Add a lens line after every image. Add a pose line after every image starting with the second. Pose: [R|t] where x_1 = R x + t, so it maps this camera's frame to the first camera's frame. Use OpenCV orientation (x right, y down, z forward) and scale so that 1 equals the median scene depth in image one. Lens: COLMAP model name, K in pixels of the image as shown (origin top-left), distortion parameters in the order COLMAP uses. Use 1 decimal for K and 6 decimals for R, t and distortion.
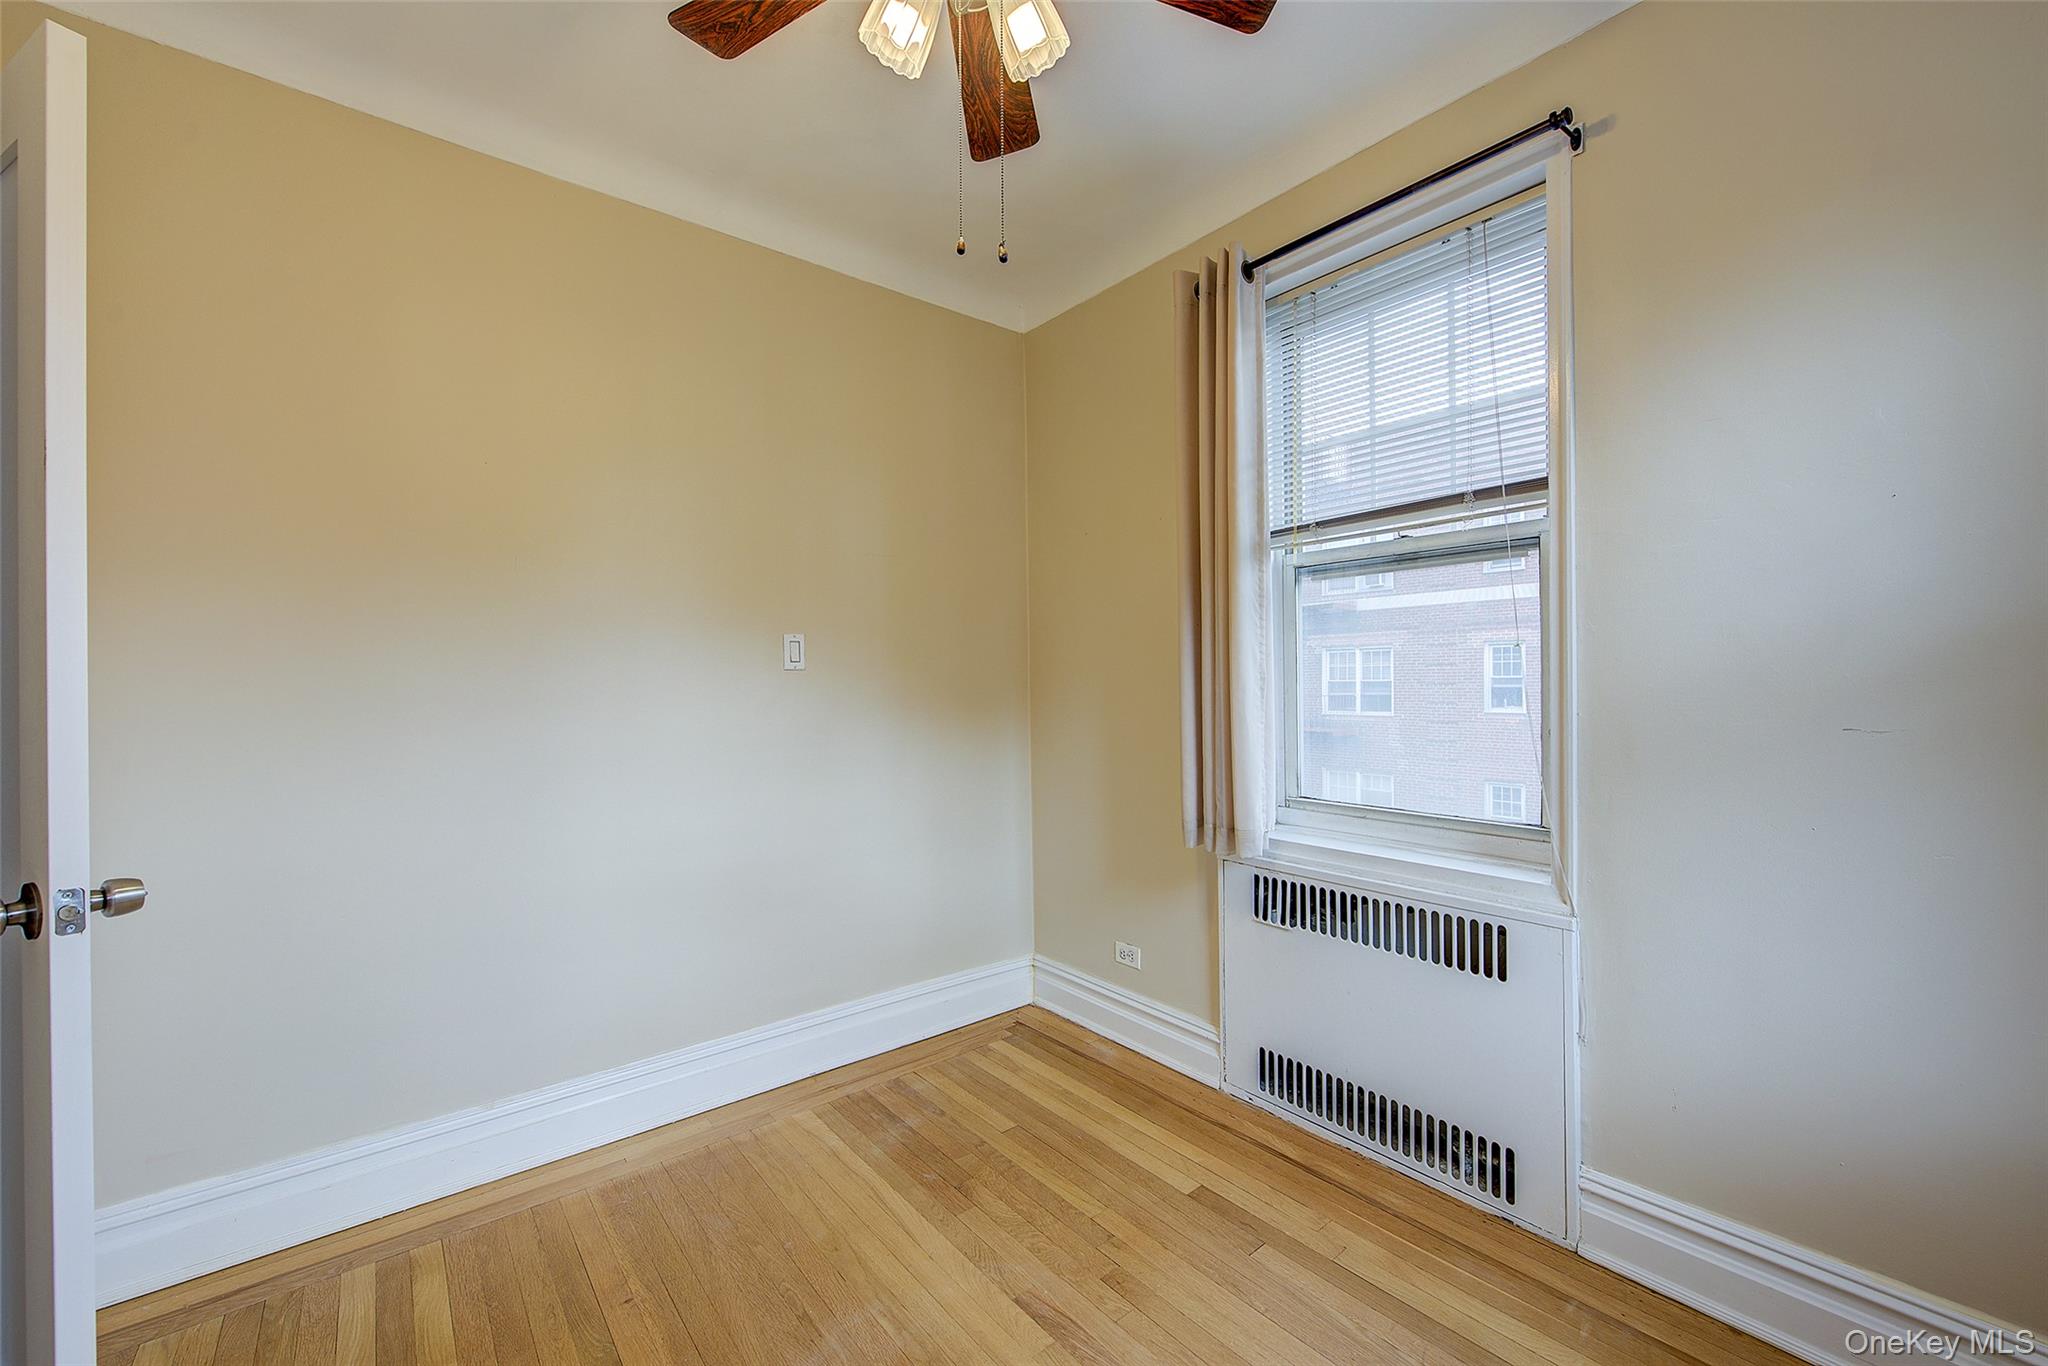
lens RADIAL K [[807.1, 0, 1029.8], [0, 807.1, 687.6], [0, 0, 1]] dist [-0.001106, -0.000614]
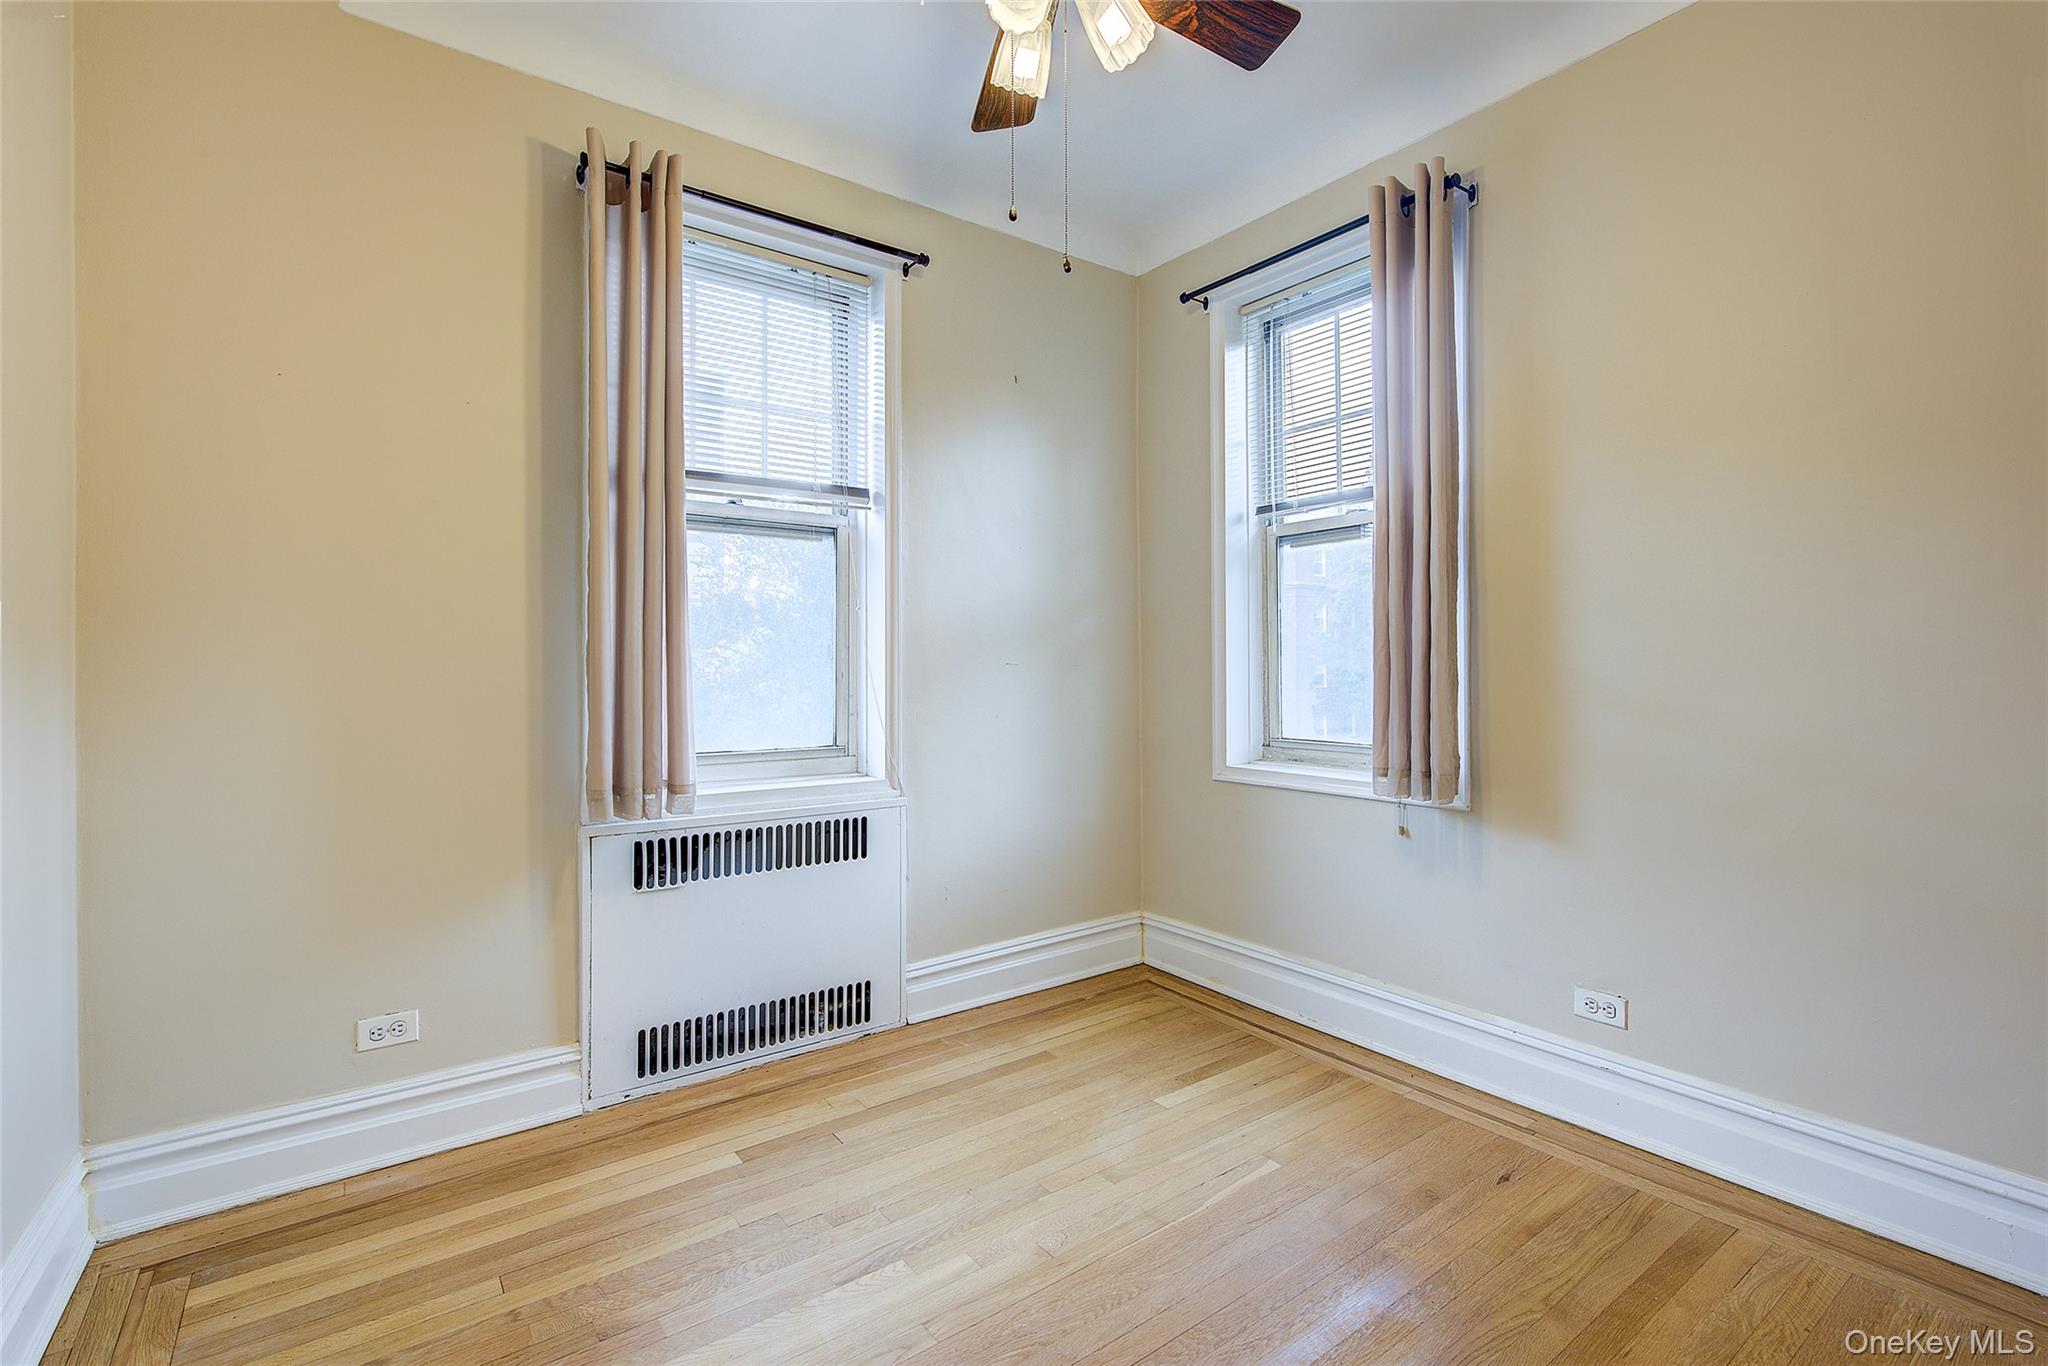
lens RADIAL K [[936.9, 0, 1030.4], [0, 936.9, 669.2], [0, 0, 1]] dist [-0.002889, -0.000407]
pose [[0.043936, 0.003699, 0.999027, -0.838459], [0.007714, 0.999962, -0.004042, 0.051080], [-0.999005, 0.007884, 0.043906, 0.570615]]
